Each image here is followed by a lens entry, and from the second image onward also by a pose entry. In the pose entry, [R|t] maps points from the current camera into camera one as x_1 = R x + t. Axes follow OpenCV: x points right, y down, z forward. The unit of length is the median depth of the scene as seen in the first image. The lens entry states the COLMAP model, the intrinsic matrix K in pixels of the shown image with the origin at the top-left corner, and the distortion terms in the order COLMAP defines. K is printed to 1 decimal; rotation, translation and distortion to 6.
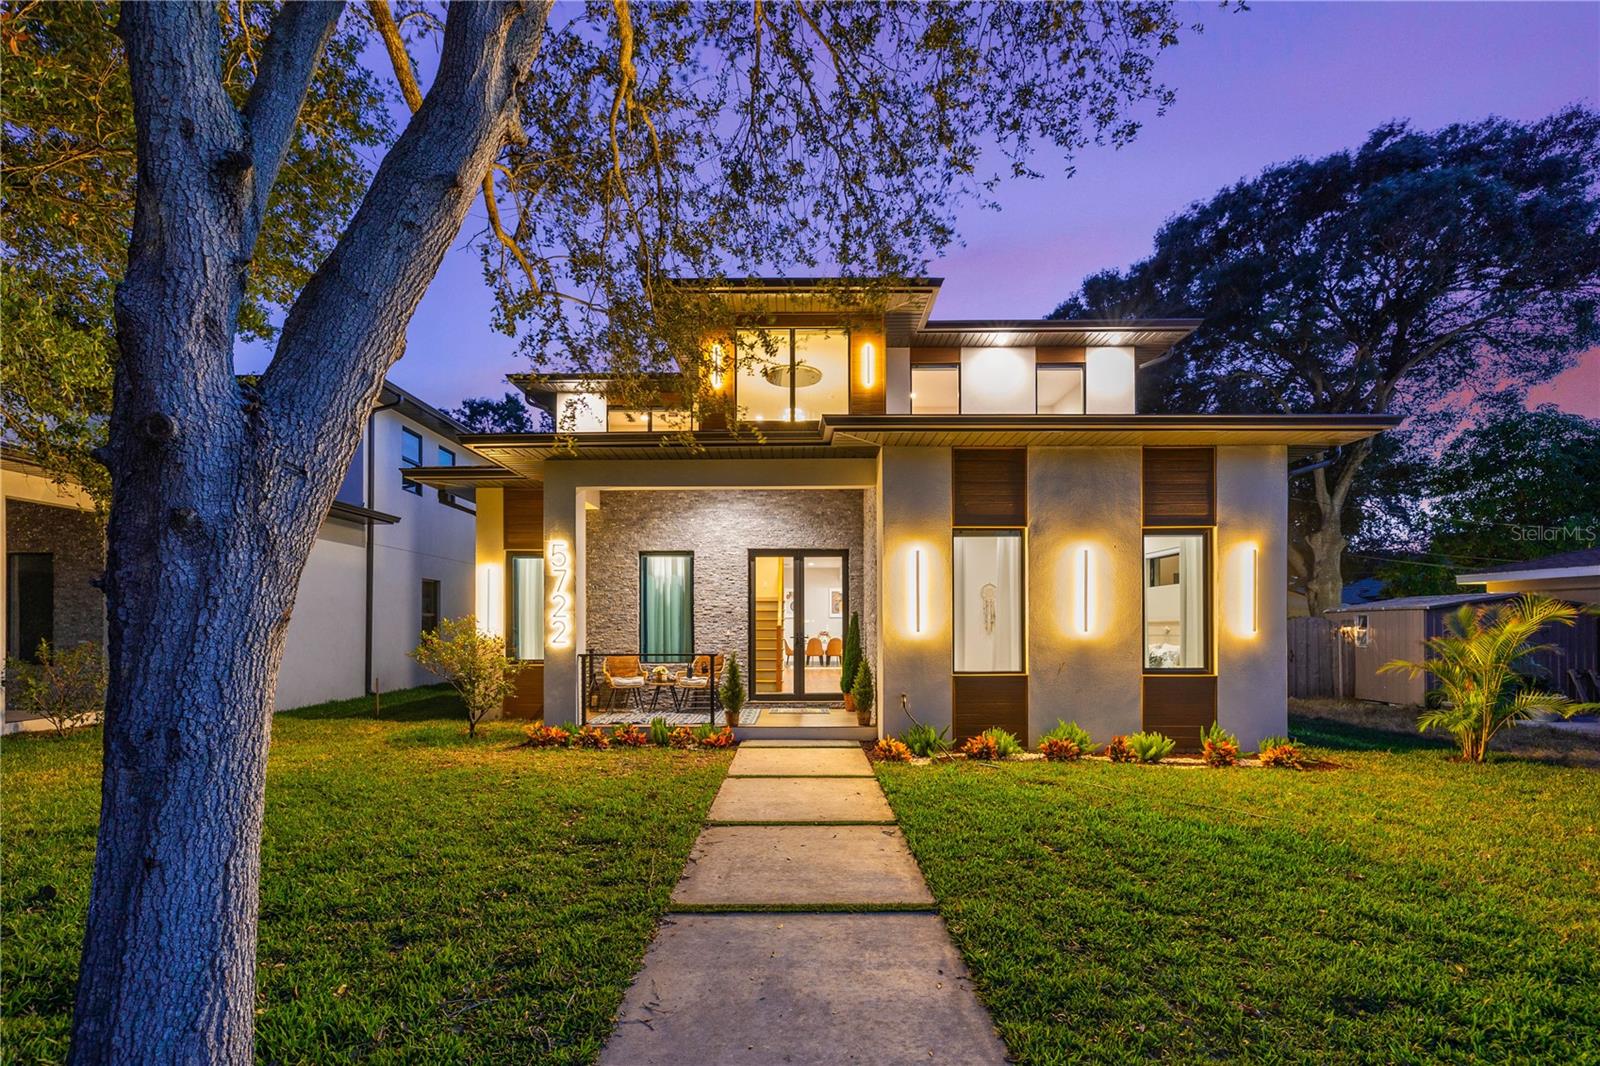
lens RADIAL K [[733.7, 0, 803.2], [0, 733.7, 613.9], [0, 0, 1]] dist [0.000160, 0.000823]
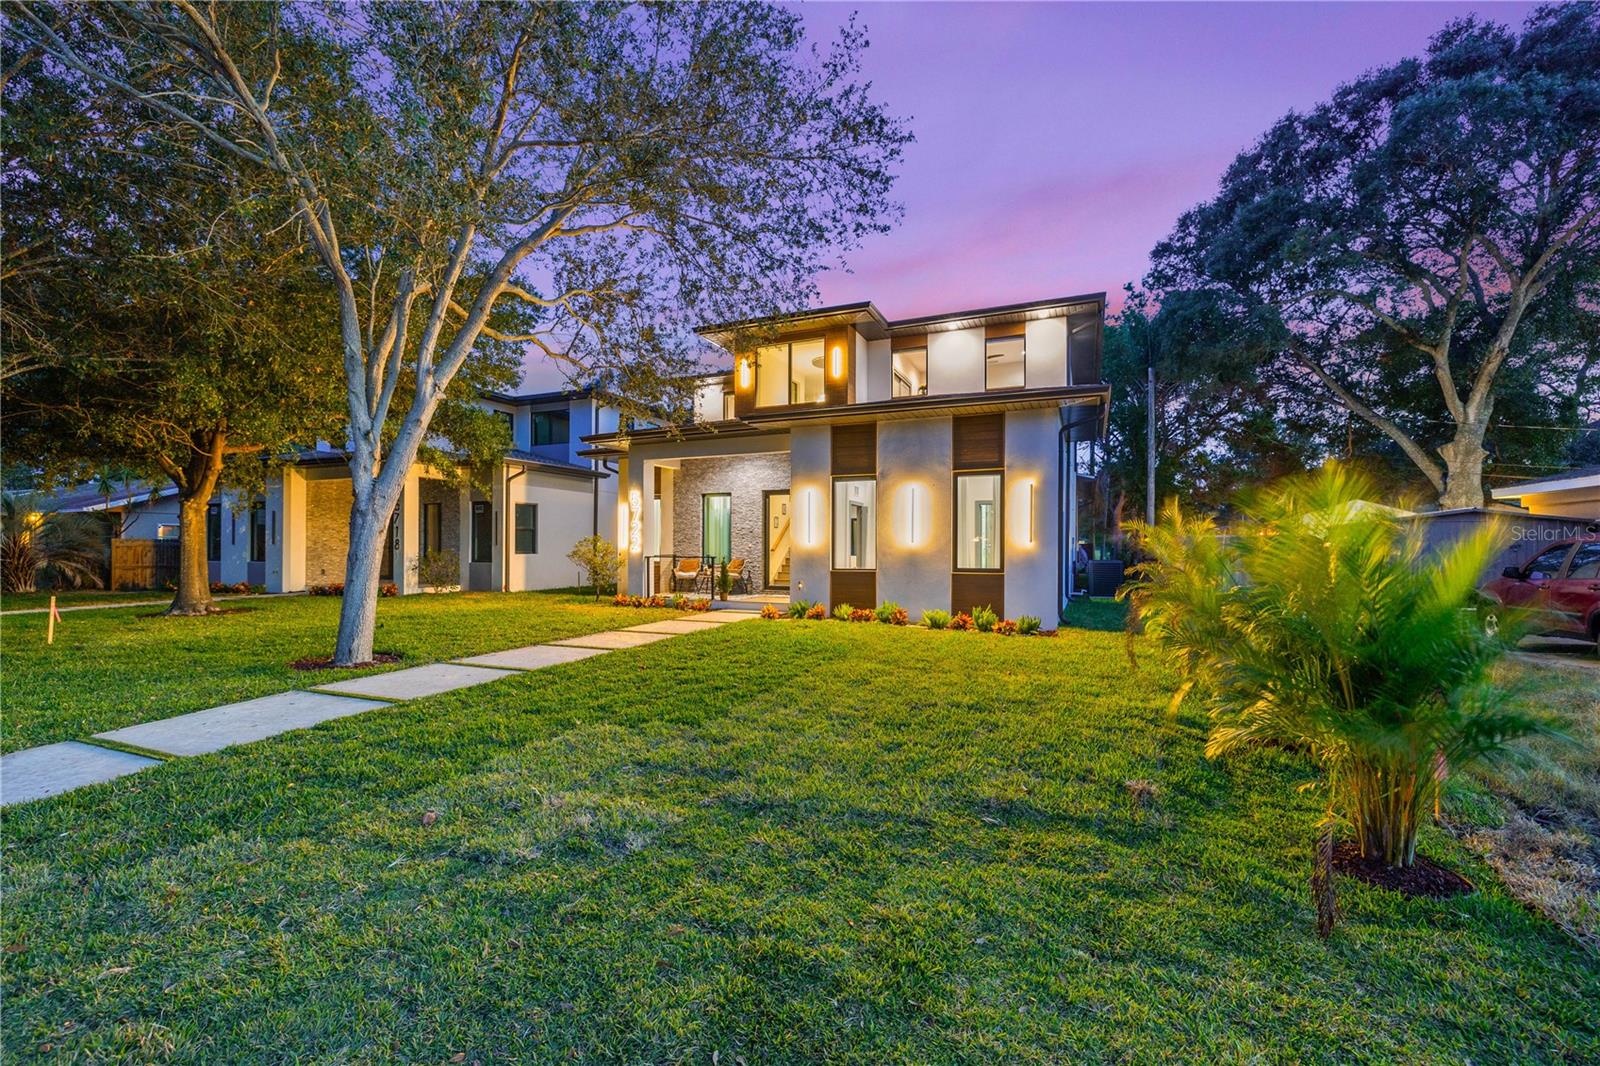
lens RADIAL K [[733.7, 0, 799.9], [0, 733.7, 538.7], [0, 0, 1]] dist [0.000160, 0.000823]
pose [[0.910732, -0.001644, -0.412995, 0.640731], [0.003003, 0.999992, 0.002641, 0.009241], [0.412987, -0.003645, 0.910730, -0.370499]]
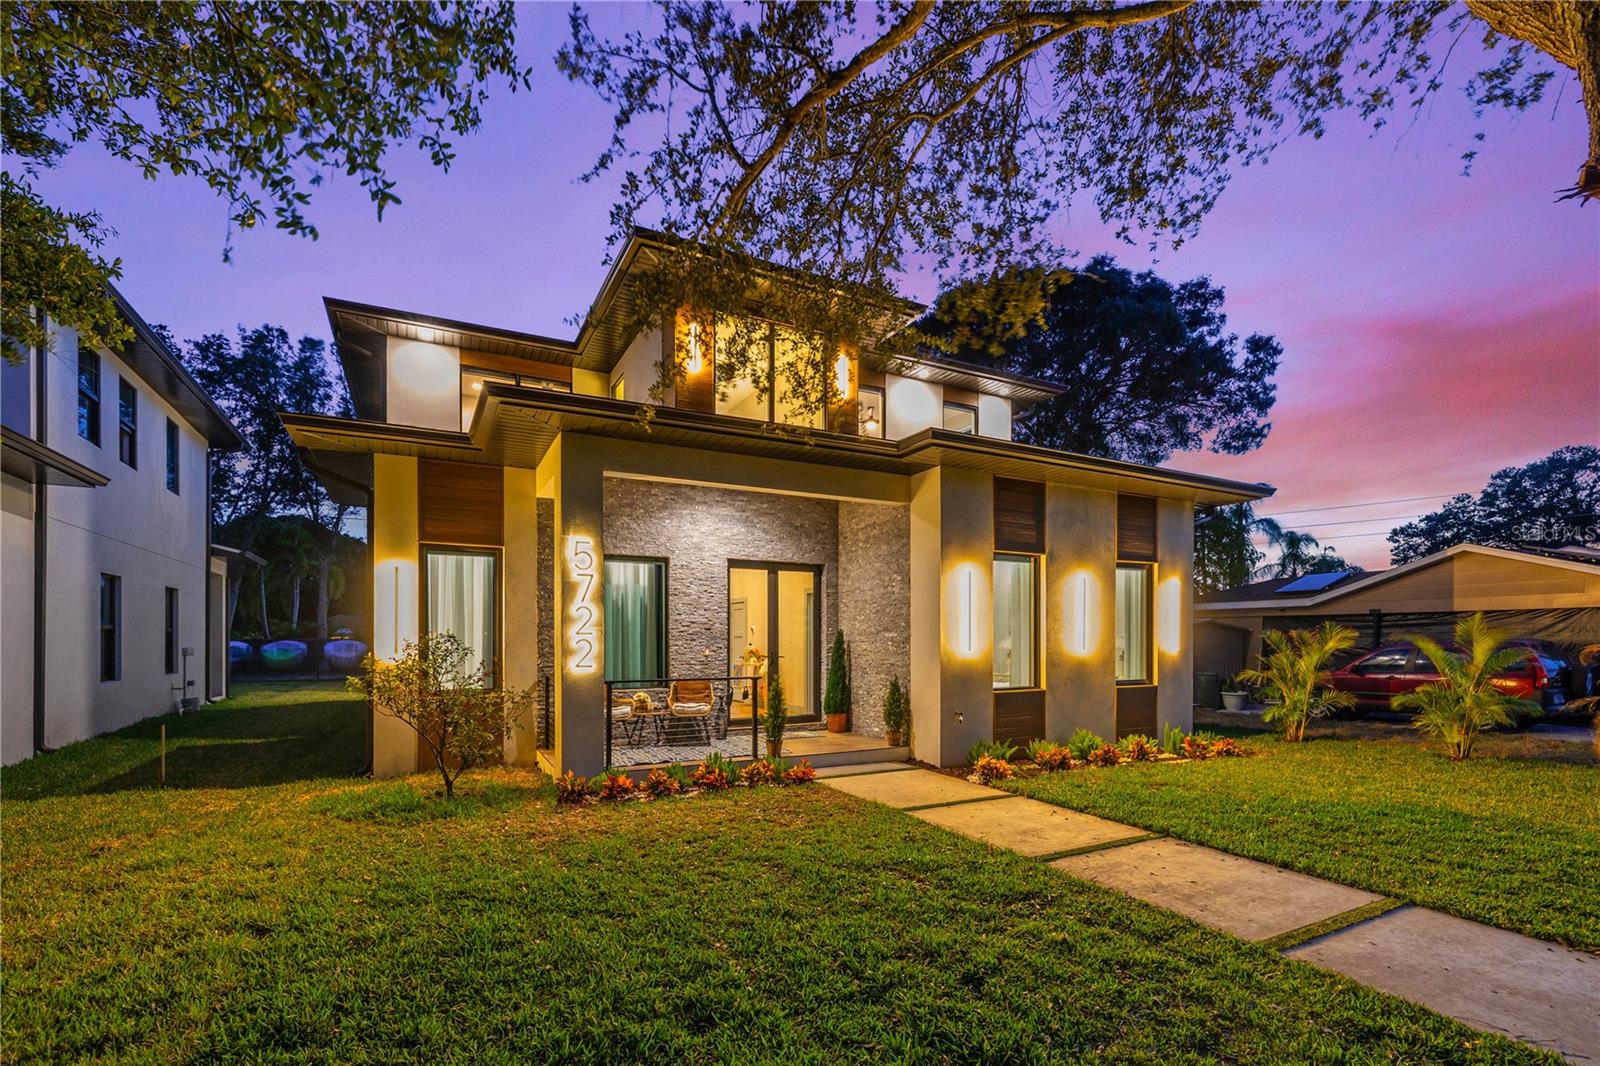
lens RADIAL K [[733.7, 0, 809.4], [0, 733.7, 636.1], [0, 0, 1]] dist [0.000160, 0.000823]
pose [[0.874920, 0.004205, 0.484249, -0.431672], [-0.009020, 0.999930, 0.007614, -0.001794], [-0.484183, -0.011030, 0.874897, 0.170899]]
